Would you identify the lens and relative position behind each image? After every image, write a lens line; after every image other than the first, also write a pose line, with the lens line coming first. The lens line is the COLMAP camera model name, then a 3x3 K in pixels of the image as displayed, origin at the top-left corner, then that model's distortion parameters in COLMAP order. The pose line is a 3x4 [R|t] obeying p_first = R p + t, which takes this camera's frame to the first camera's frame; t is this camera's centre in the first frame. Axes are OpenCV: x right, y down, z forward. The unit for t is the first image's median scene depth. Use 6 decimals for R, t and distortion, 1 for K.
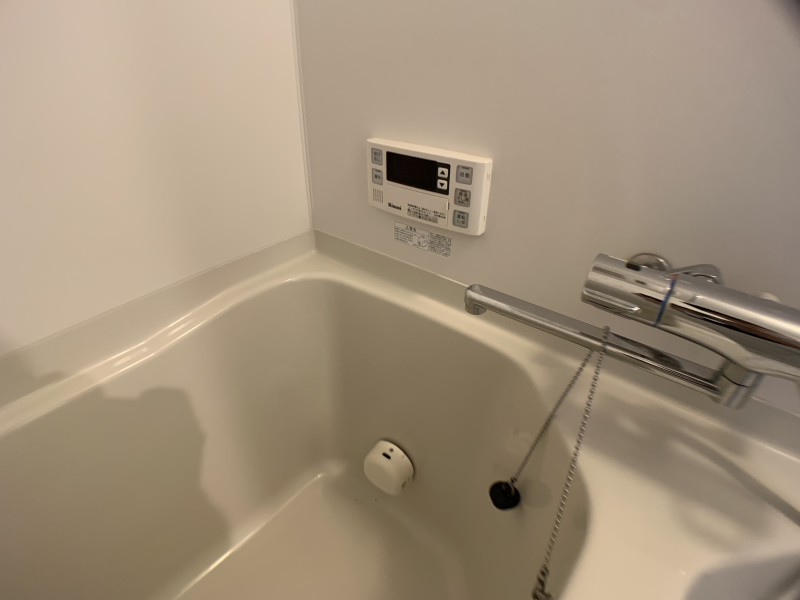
lens RADIAL K [[417.1, 0, 398.7], [0, 417.1, 298.5], [0, 0, 1]] dist [-0.094871, 0.013586]
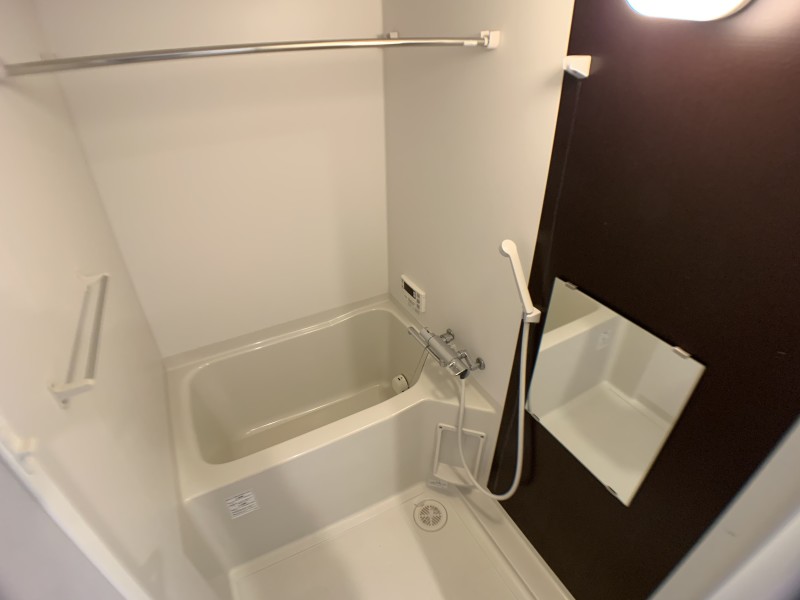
lens RADIAL K [[417.1, 0, 396.1], [0, 417.1, 298.2], [0, 0, 1]] dist [-0.094871, 0.013586]
pose [[0.918689, 0.197523, -0.342047, 1.106840], [-0.192665, 0.980066, 0.048491, -0.375671], [0.344807, 0.021352, 0.938431, -2.226733]]
